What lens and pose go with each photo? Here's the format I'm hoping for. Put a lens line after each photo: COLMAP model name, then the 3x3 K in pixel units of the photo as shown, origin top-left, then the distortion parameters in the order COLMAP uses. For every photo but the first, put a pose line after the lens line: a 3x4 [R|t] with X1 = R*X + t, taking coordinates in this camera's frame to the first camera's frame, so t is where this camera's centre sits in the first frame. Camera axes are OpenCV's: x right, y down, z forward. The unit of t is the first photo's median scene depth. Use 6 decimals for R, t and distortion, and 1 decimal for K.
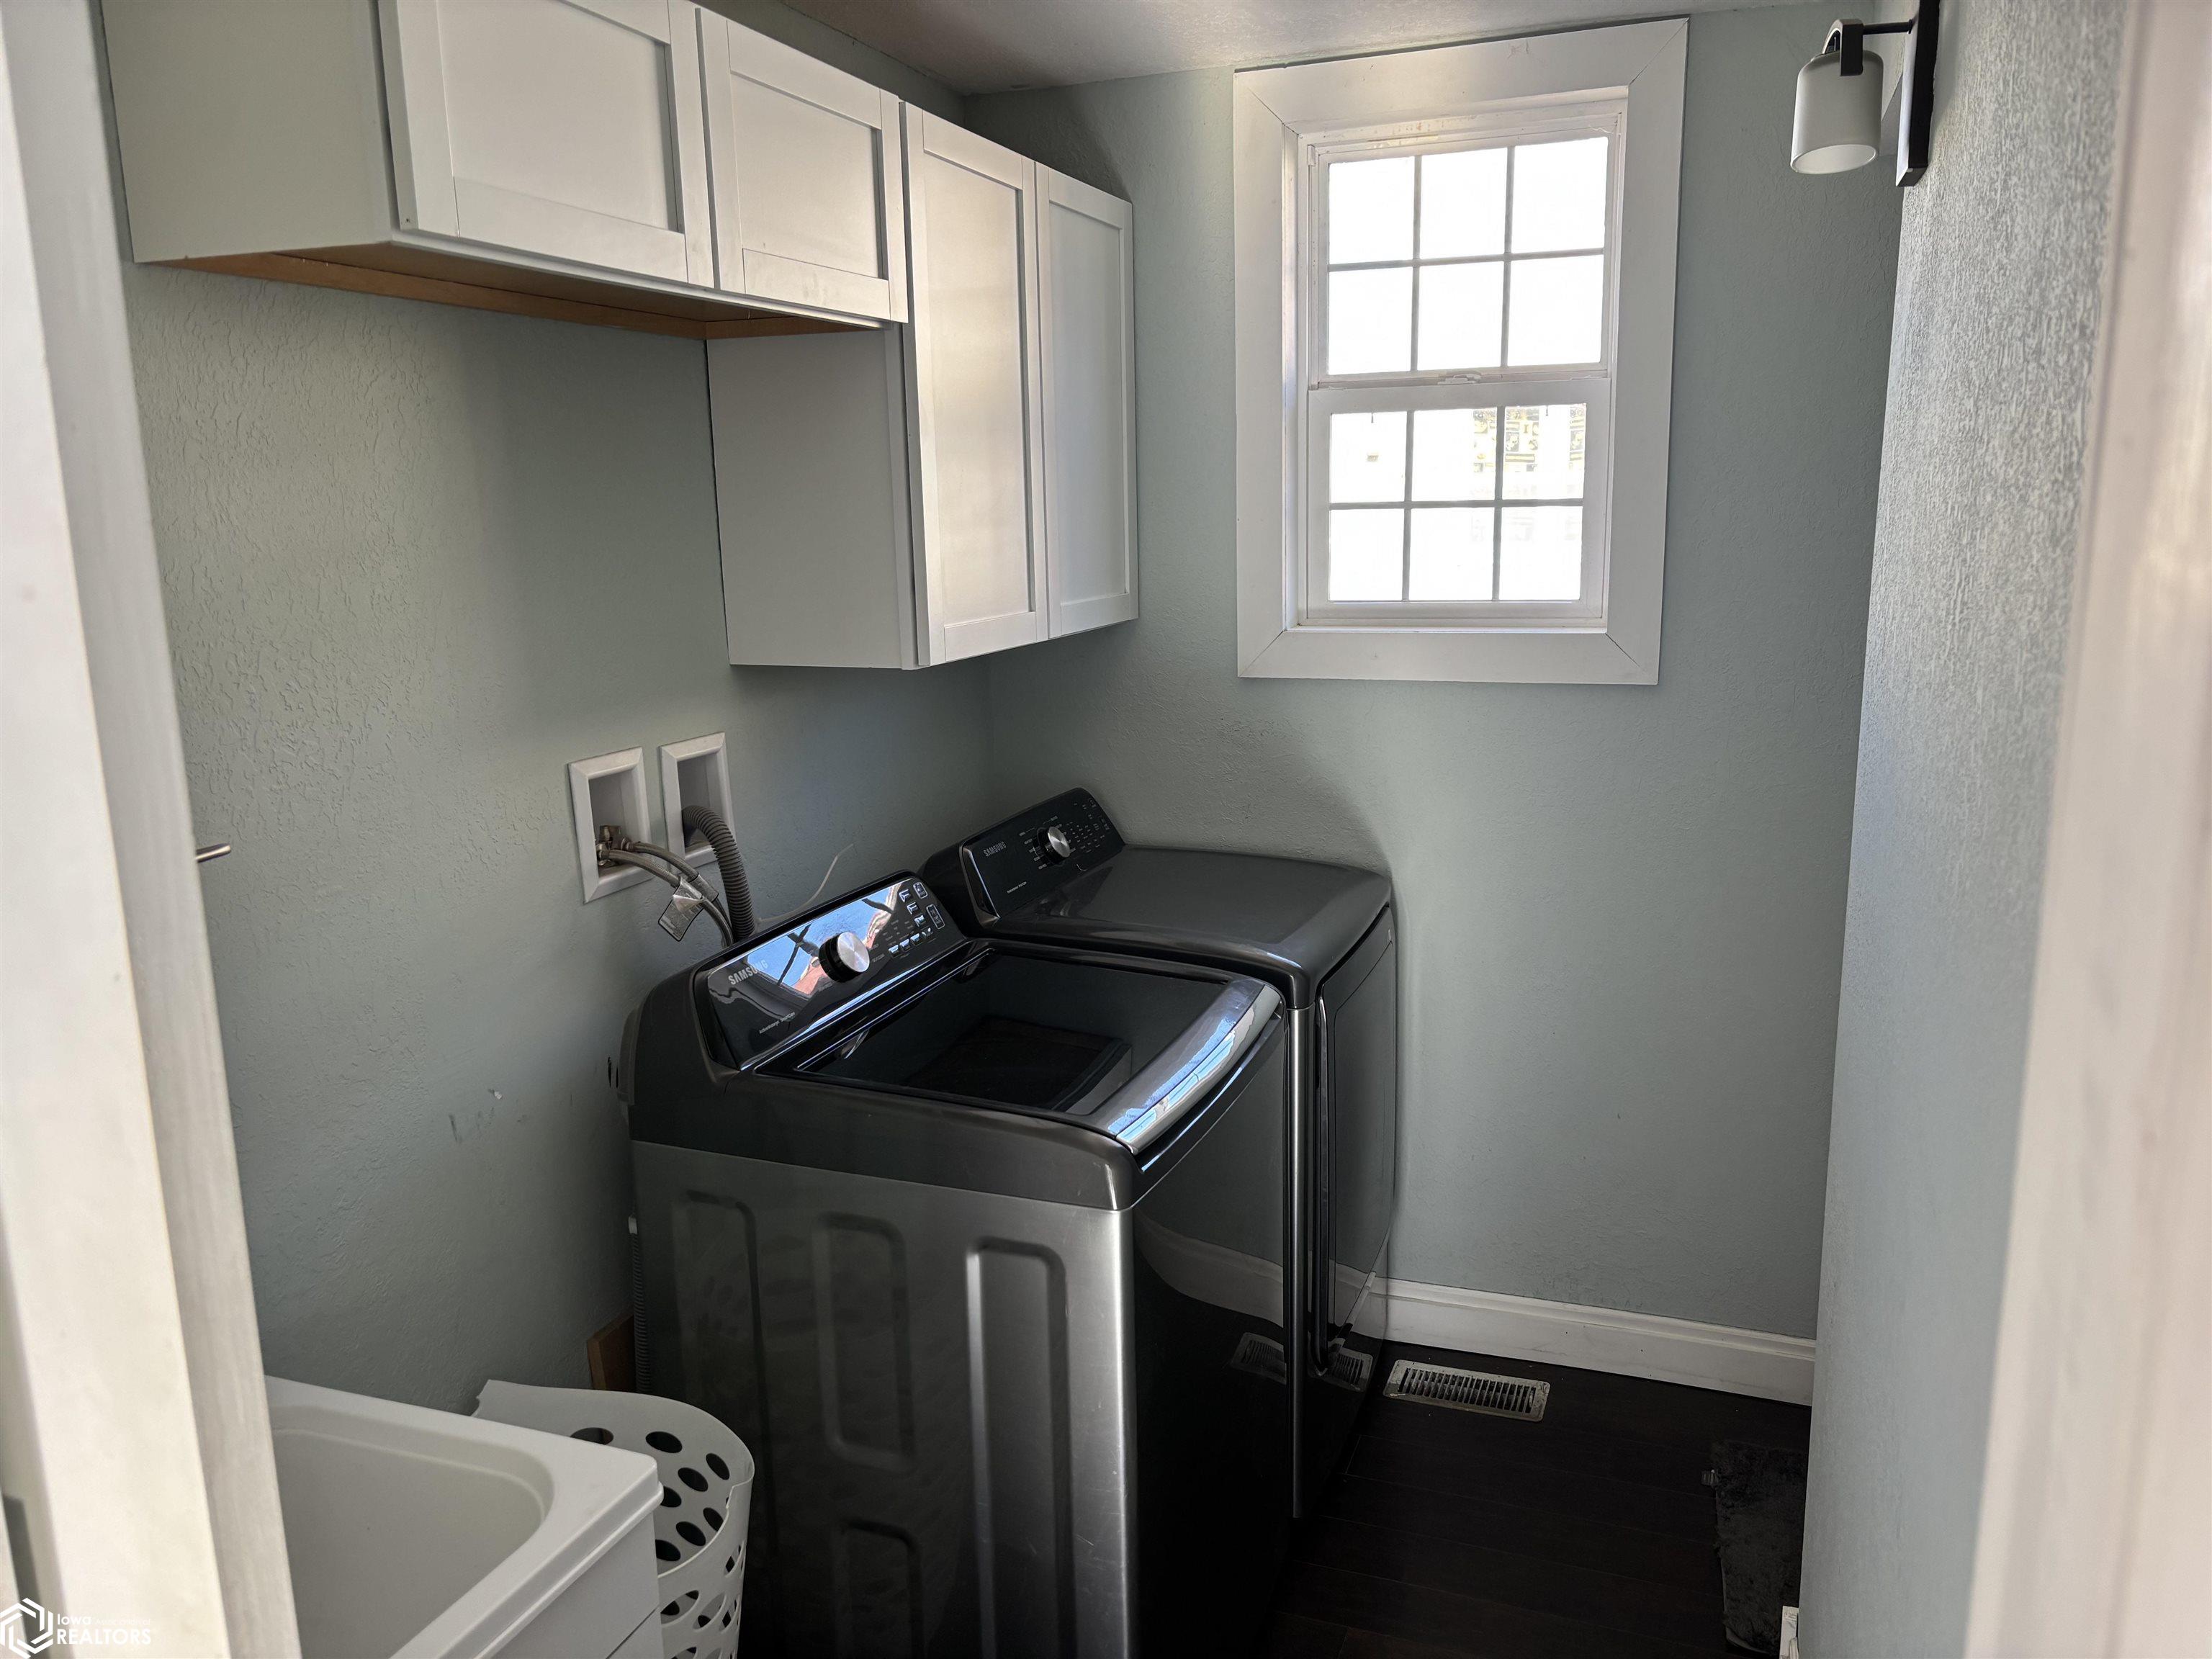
lens RADIAL K [[1705.1, 0, 1097.5], [0, 1705.1, 839.3], [0, 0, 1]] dist [-0.055442, 0.105366]
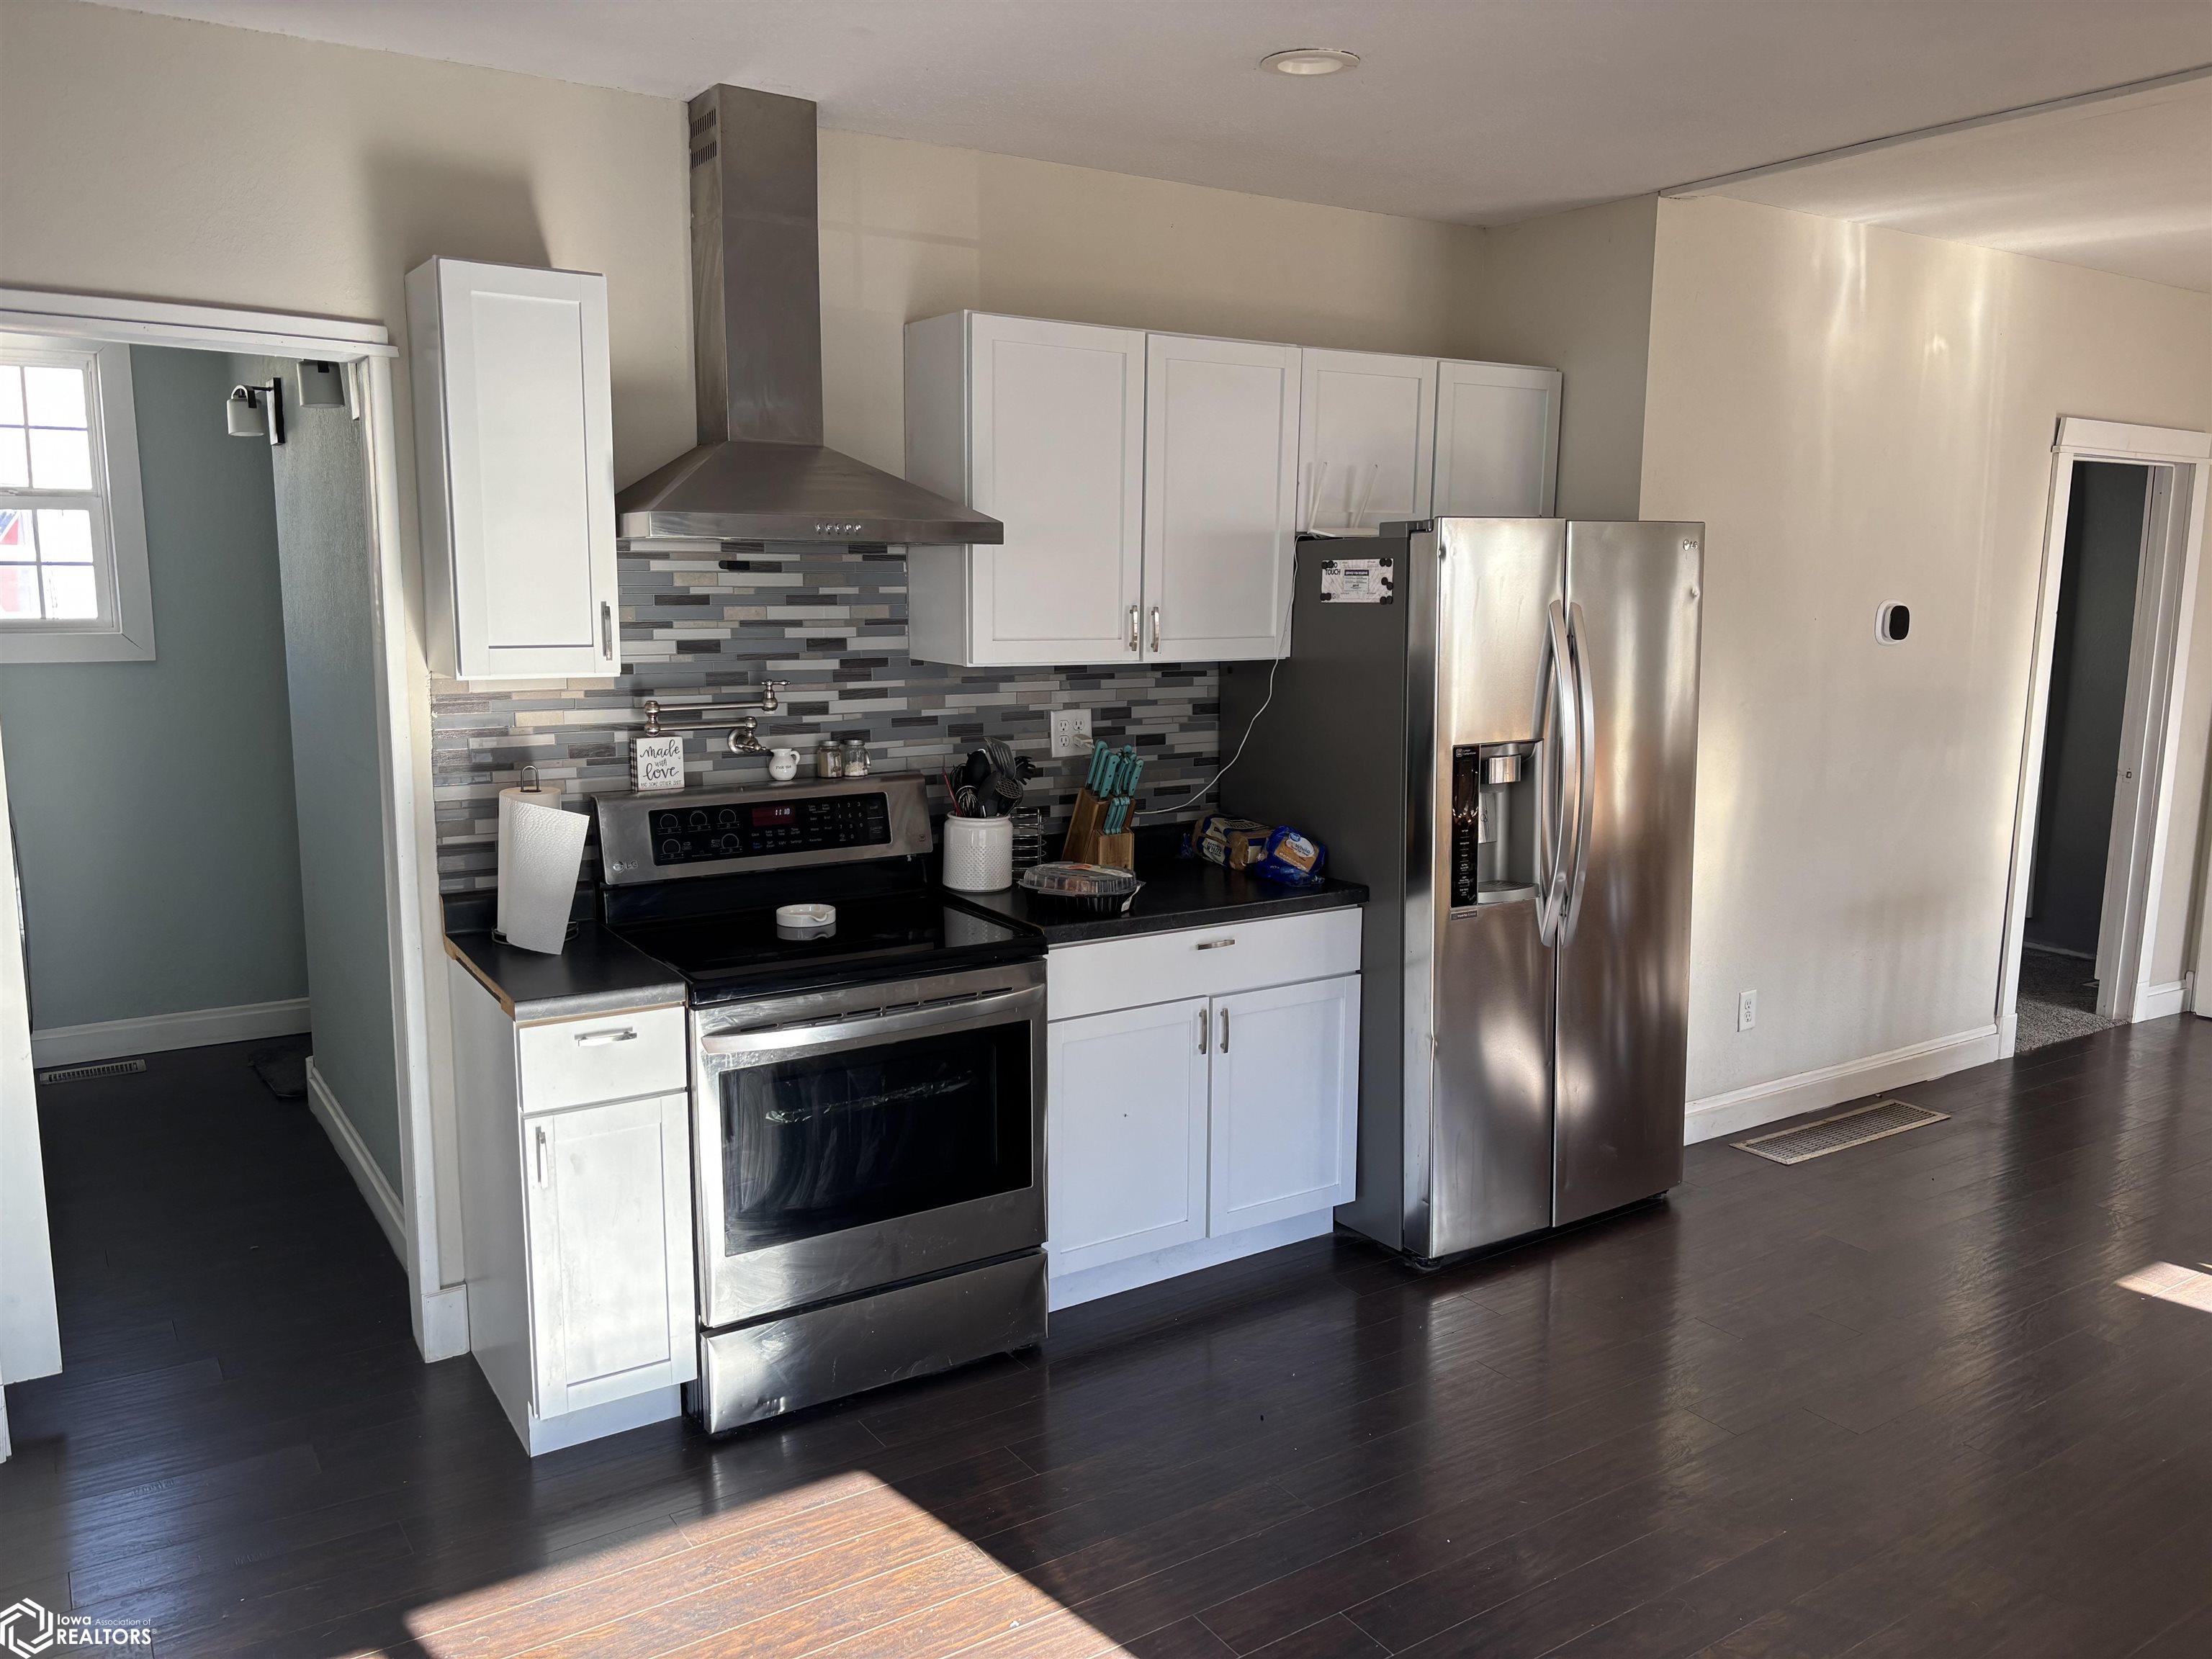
lens RADIAL K [[1680.3, 0, 1106.0], [0, 1680.3, 829.5], [0, 0, 1]] dist [0.004652, -0.006932]
pose [[0.586095, -0.108023, 0.803009, -0.574711], [0.146596, 0.988854, 0.026026, 0.202004], [-0.796870, 0.102464, 0.595398, -0.942801]]
